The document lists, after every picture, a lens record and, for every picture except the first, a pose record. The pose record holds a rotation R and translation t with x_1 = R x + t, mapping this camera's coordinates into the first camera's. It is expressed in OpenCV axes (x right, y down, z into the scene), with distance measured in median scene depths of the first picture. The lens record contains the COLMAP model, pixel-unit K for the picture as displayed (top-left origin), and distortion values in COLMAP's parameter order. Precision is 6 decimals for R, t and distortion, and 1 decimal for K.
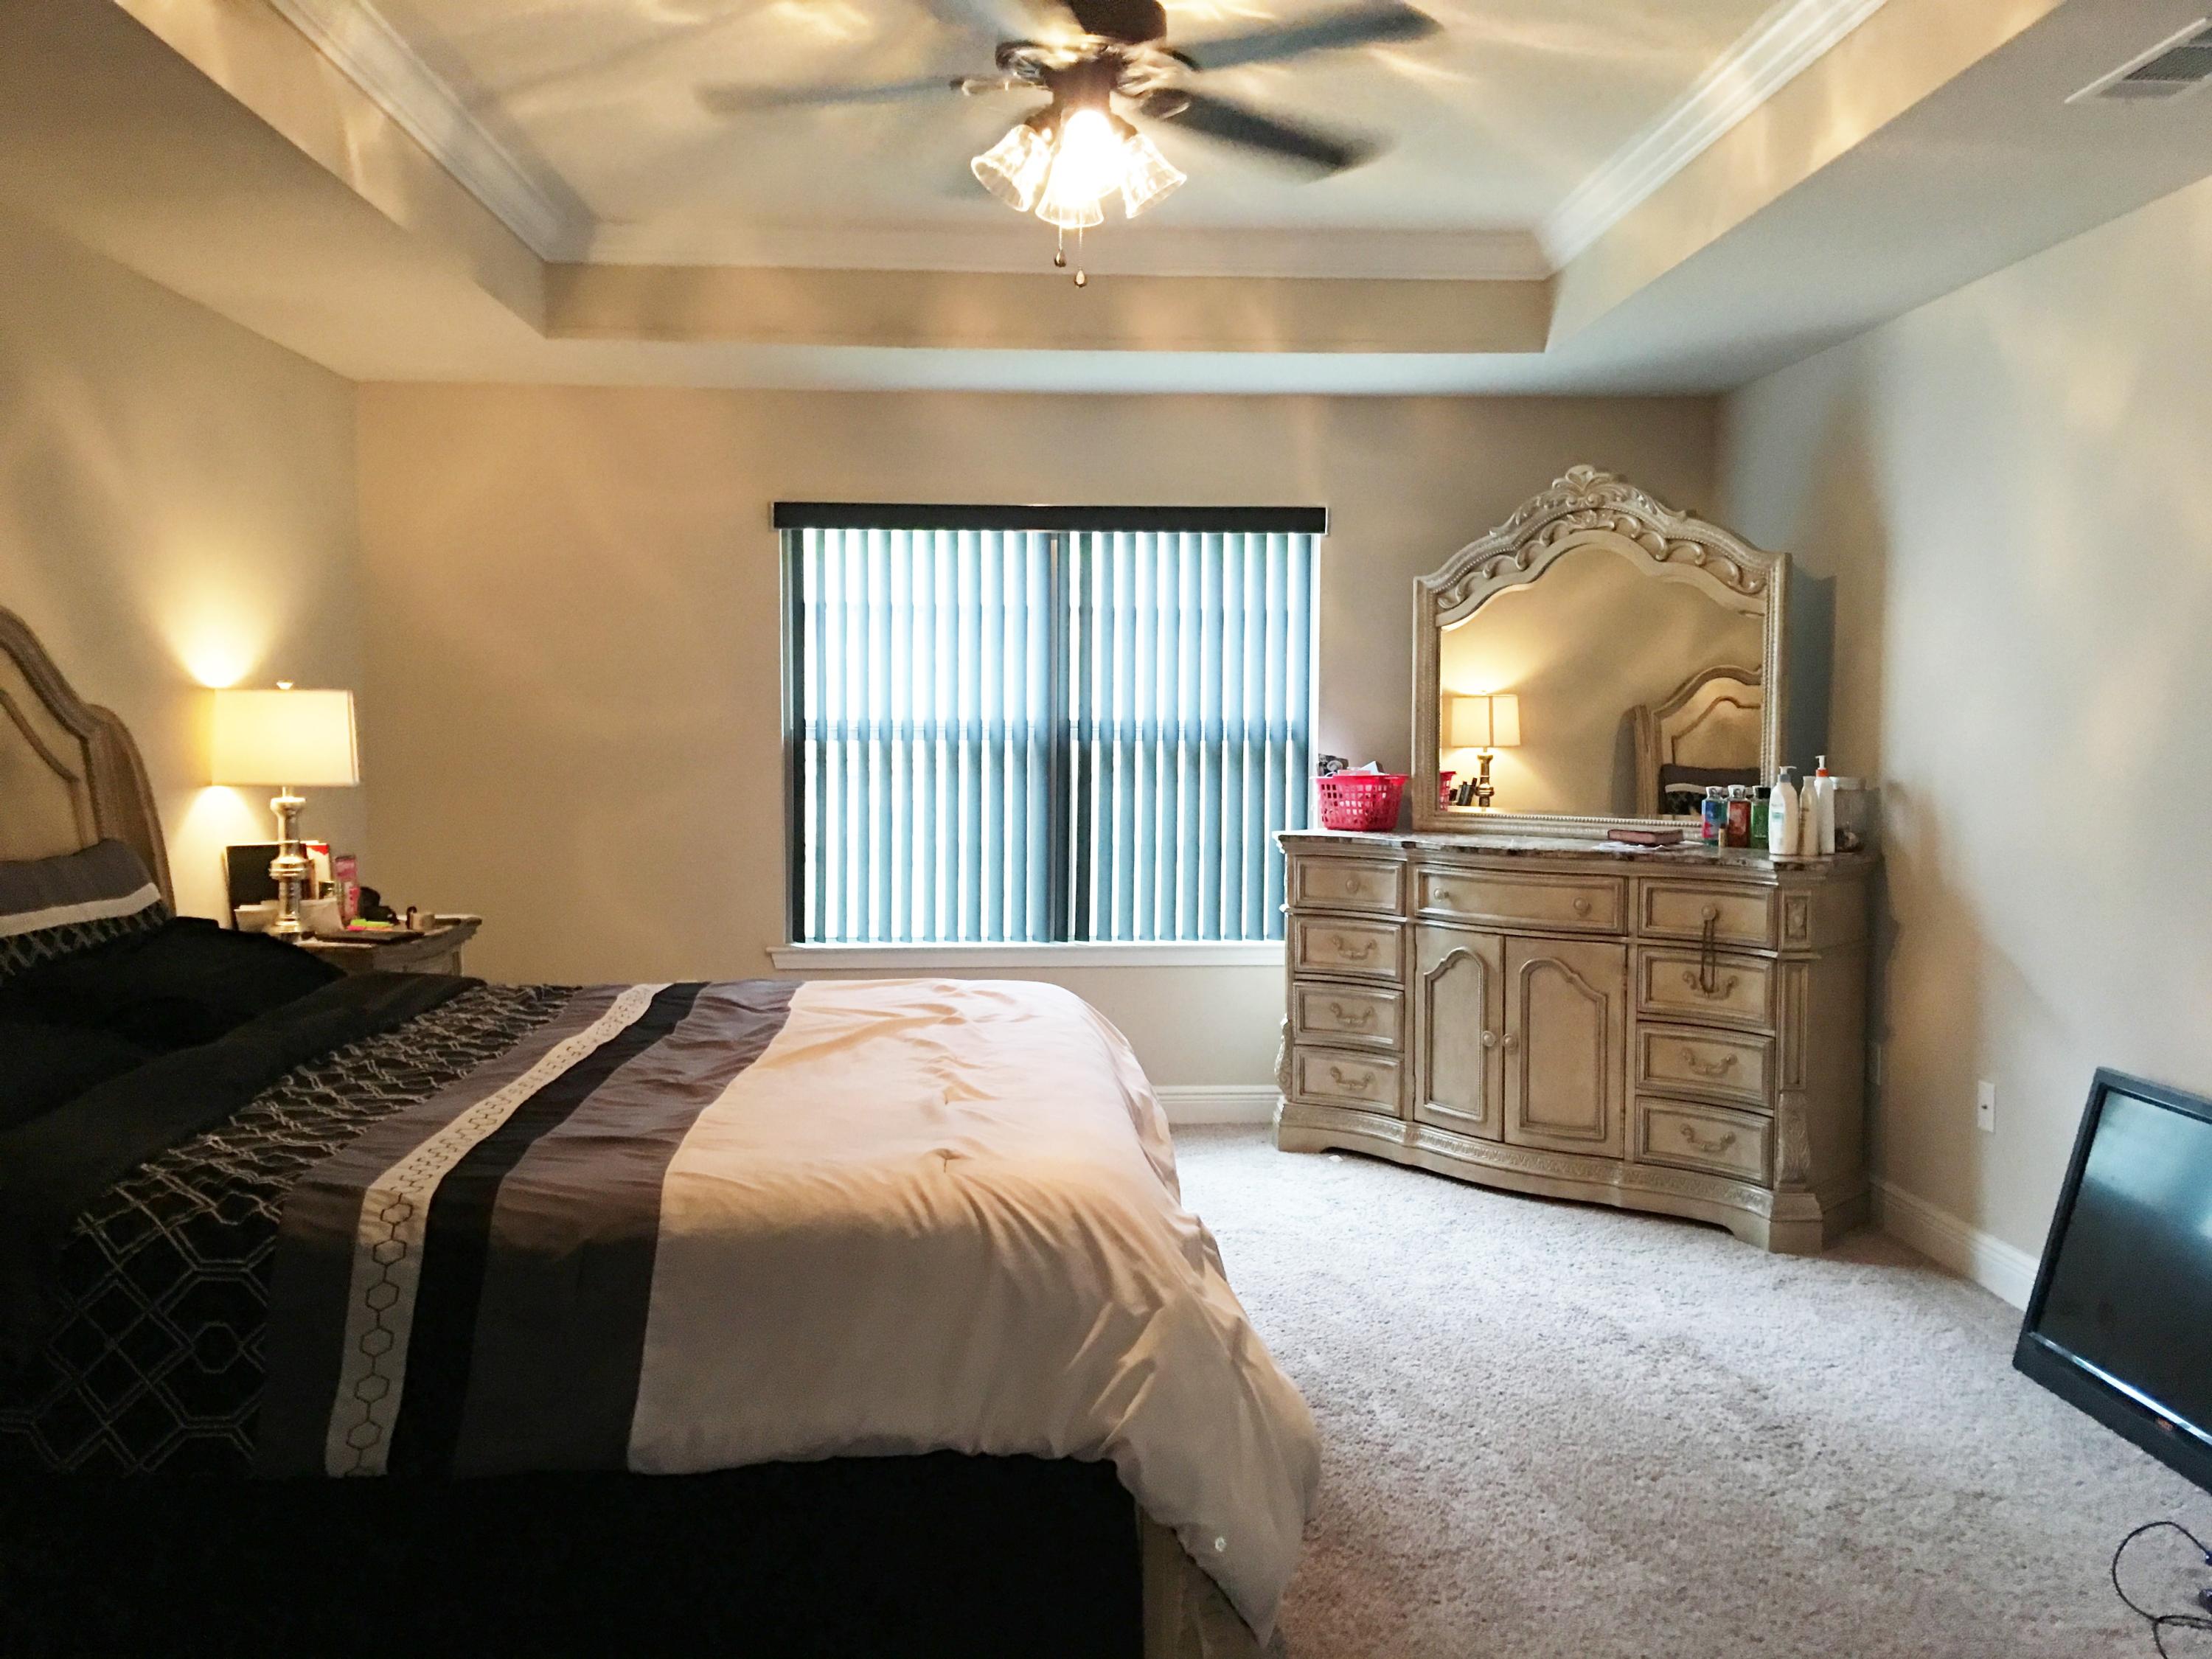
lens RADIAL K [[1812.3, 0, 1120.1], [0, 1812.3, 813.0], [0, 0, 1]] dist [0.070759, -0.107586]
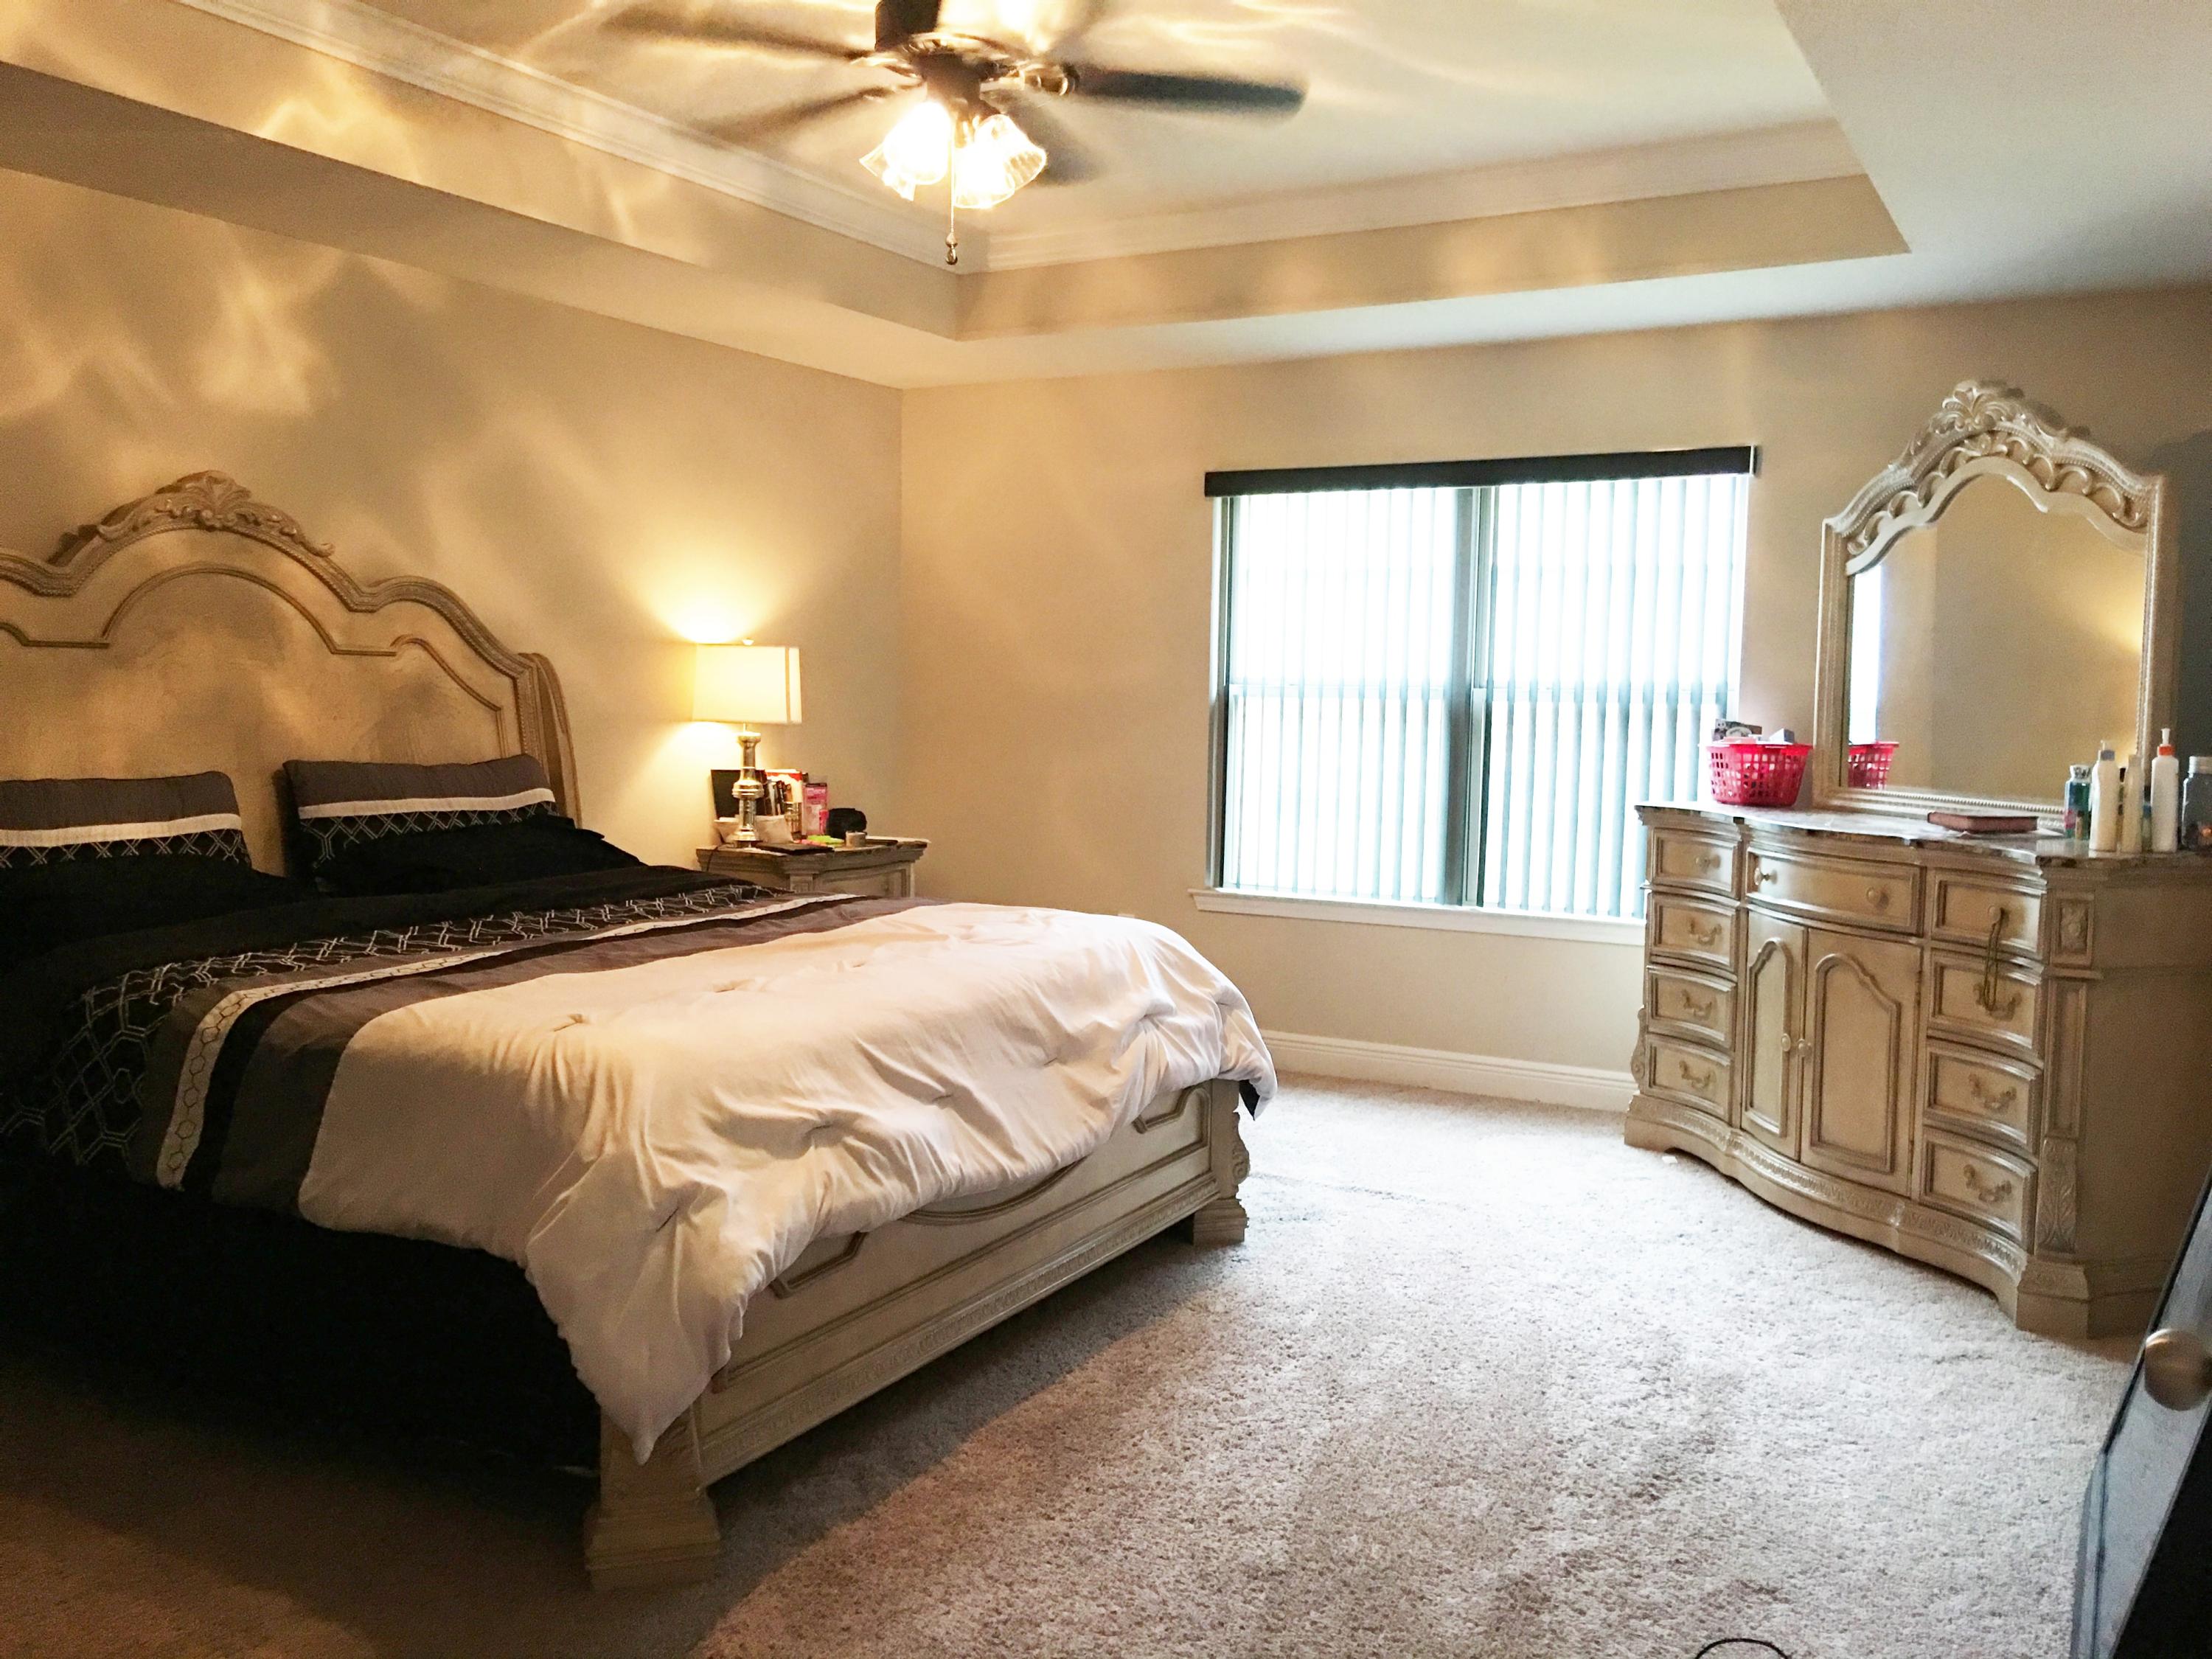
lens RADIAL K [[1812.3, 0, 1120.1], [0, 1812.3, 813.0], [0, 0, 1]] dist [0.070759, -0.107586]
pose [[0.851522, 0.049234, -0.522002, 0.403143], [-0.041307, 0.998786, 0.026821, 0.002693], [0.522689, -0.001277, 0.852522, 0.079594]]
